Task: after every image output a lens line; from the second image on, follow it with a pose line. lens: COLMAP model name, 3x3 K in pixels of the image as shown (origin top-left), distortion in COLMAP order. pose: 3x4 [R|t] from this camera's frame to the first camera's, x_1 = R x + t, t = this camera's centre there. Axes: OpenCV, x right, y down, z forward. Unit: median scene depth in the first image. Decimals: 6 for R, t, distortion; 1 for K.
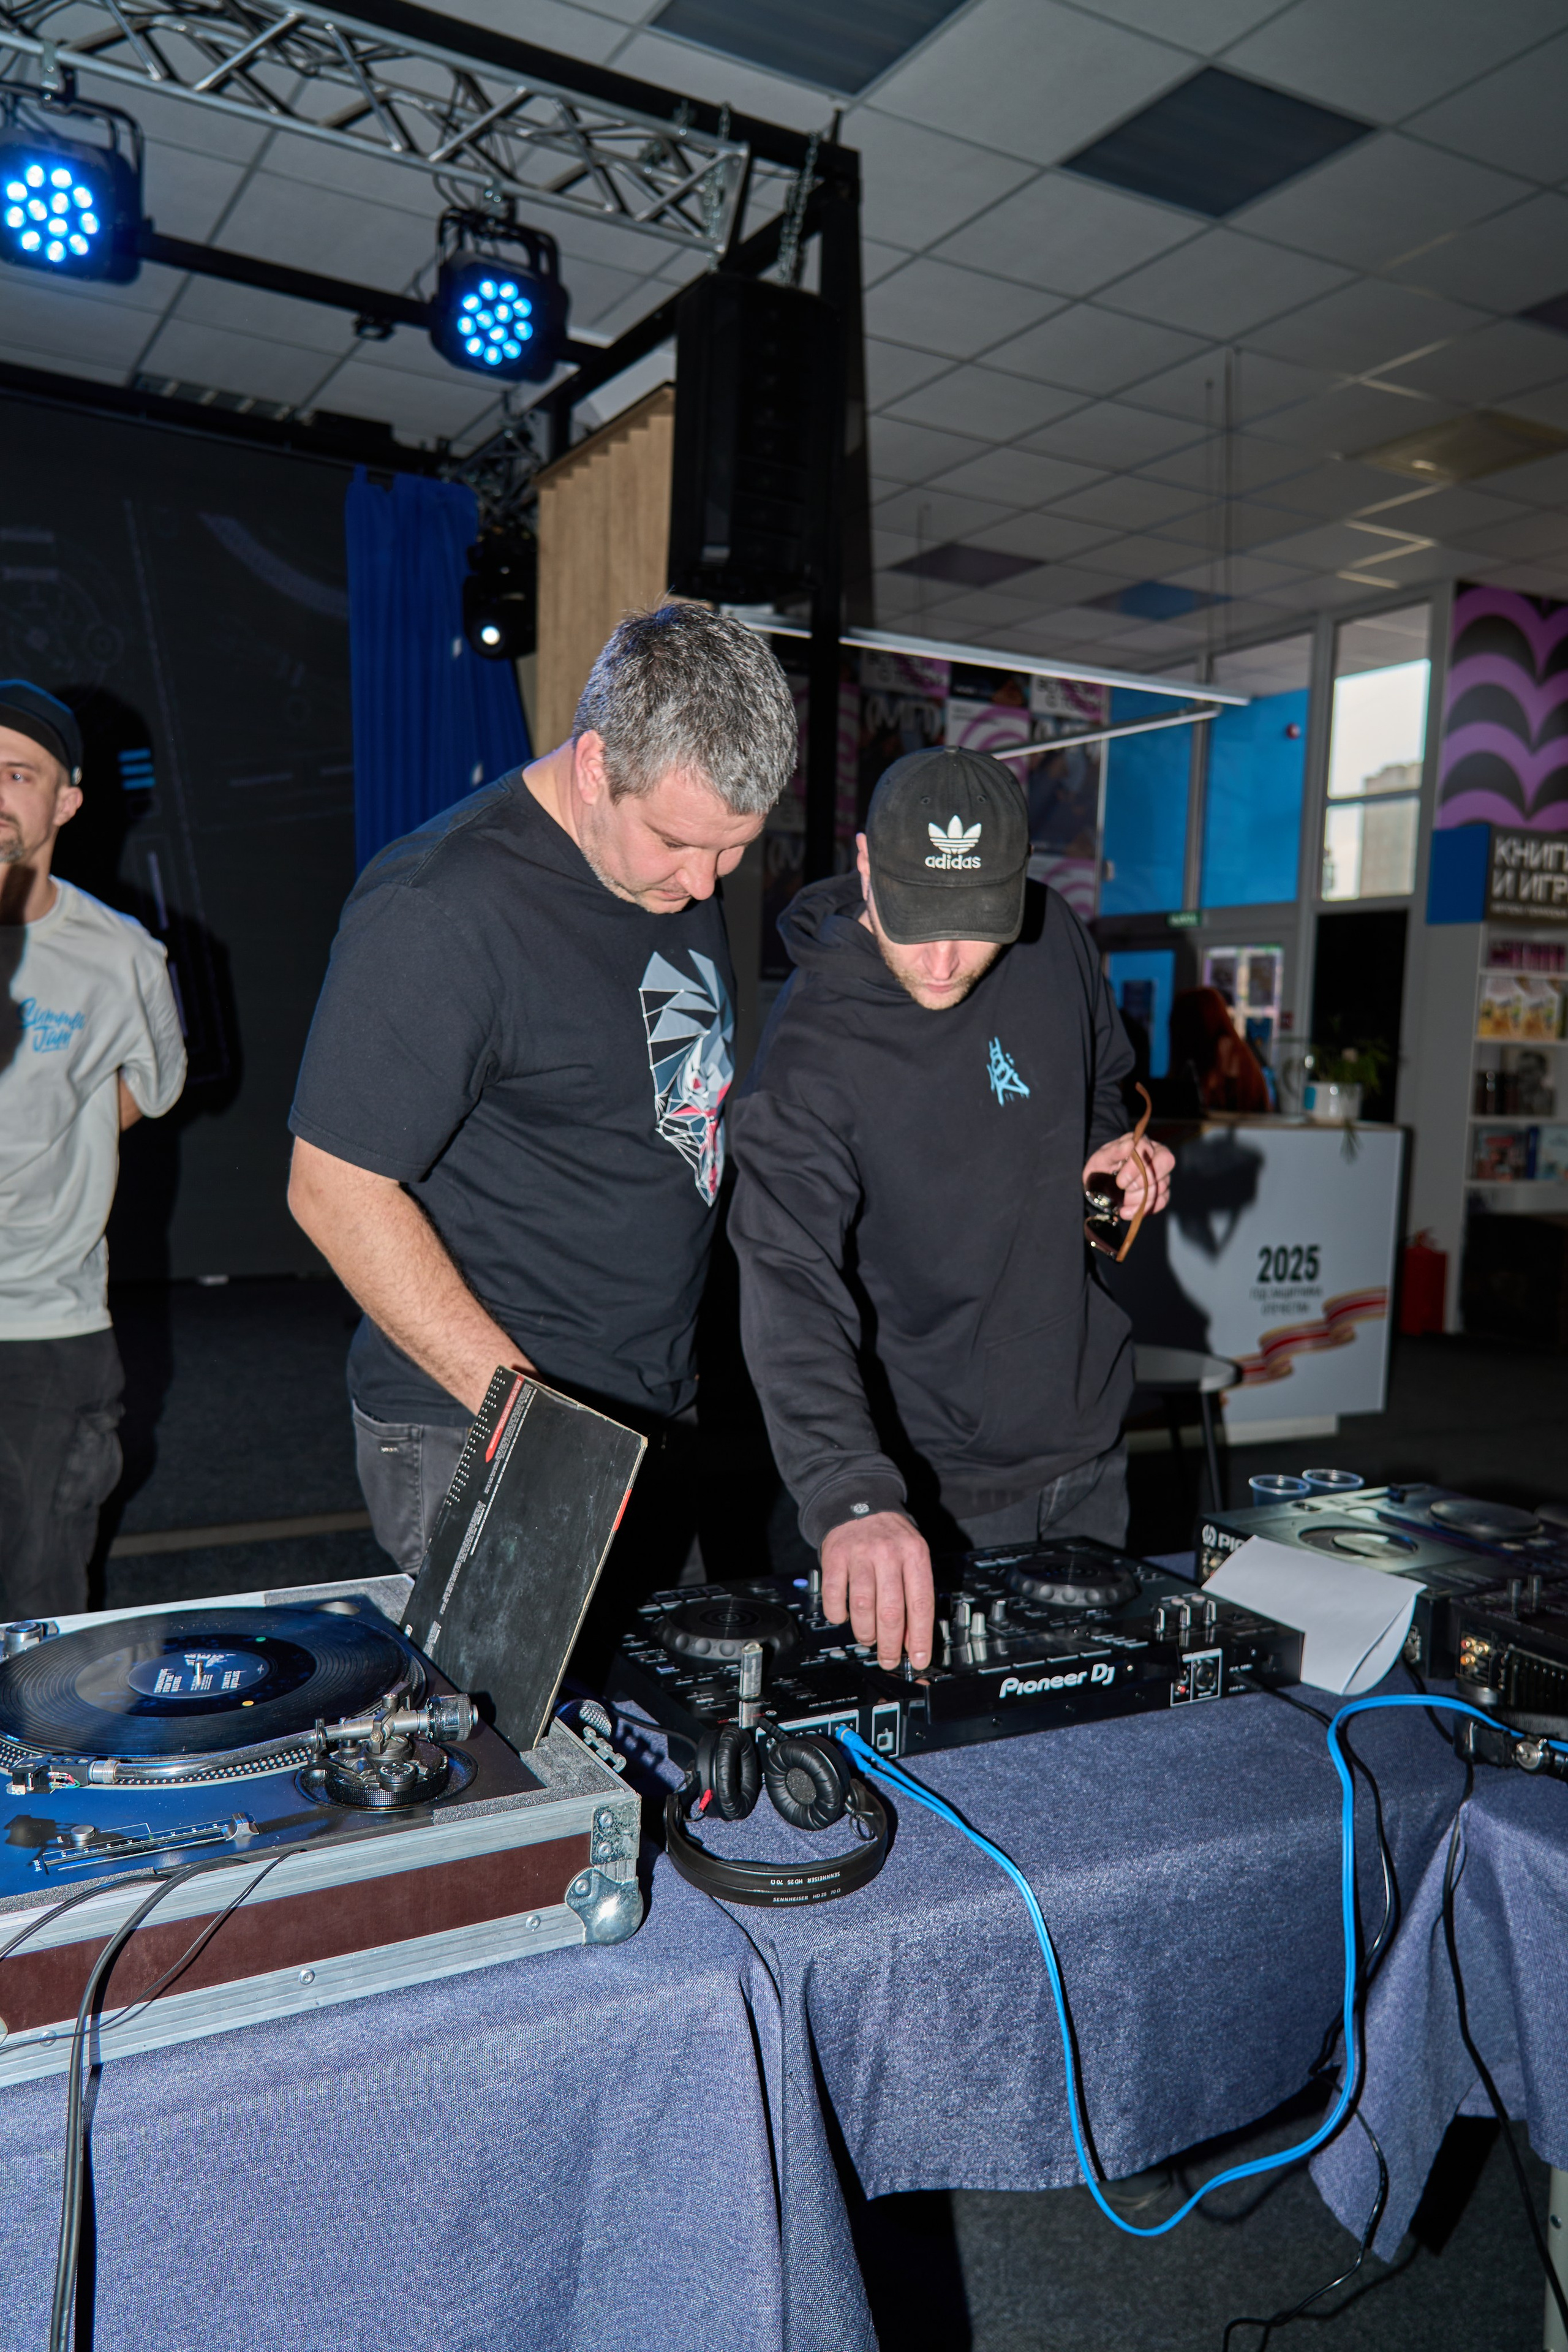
lens RADIAL K [[1764.2, 0, 752.9], [0, 1764.2, 1178.5], [0, 0, 1]] dist [0.041121, -0.005972]
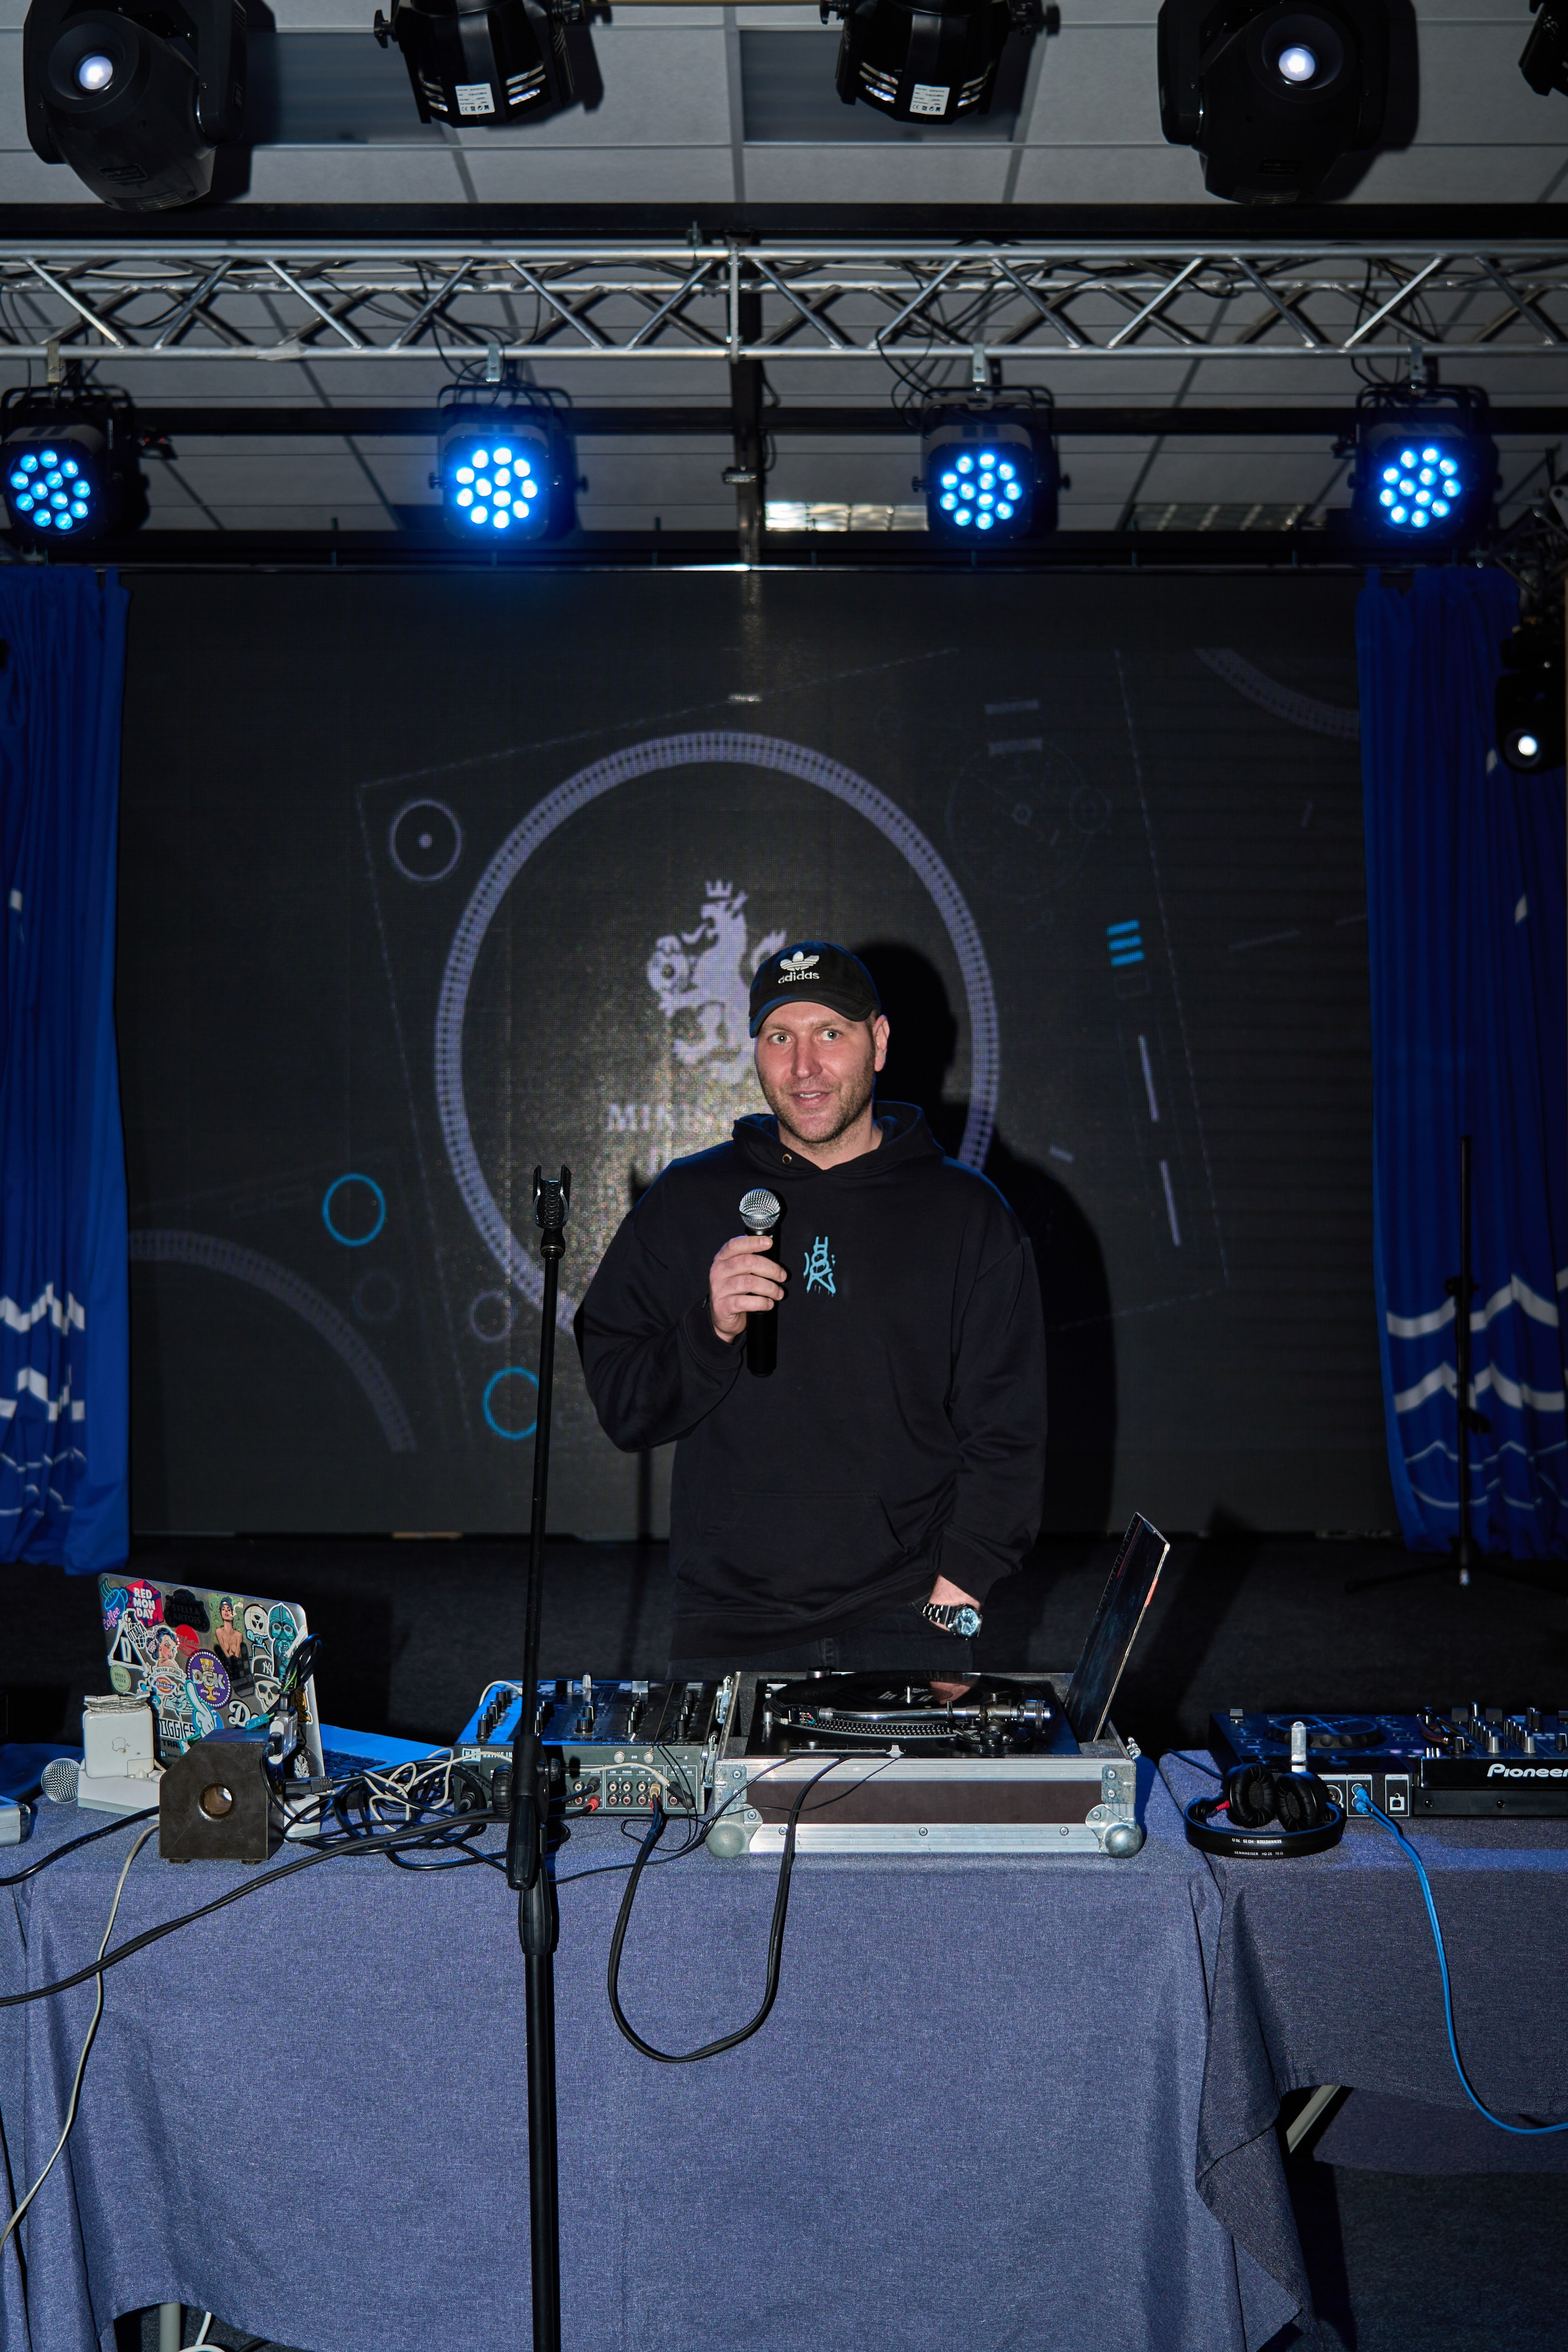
lens RADIAL K [[2778.9, 0, 784.0], [0, 2778.9, 1176.0], [0, 0, 1]] dist [0.001342, -0.009883]
pose [[0.868660, -0.035742, -0.494117, 0.278817], [-0.010242, 0.995885, -0.090043, 0.017405], [0.495302, 0.083278, 0.864720, -0.408612]]
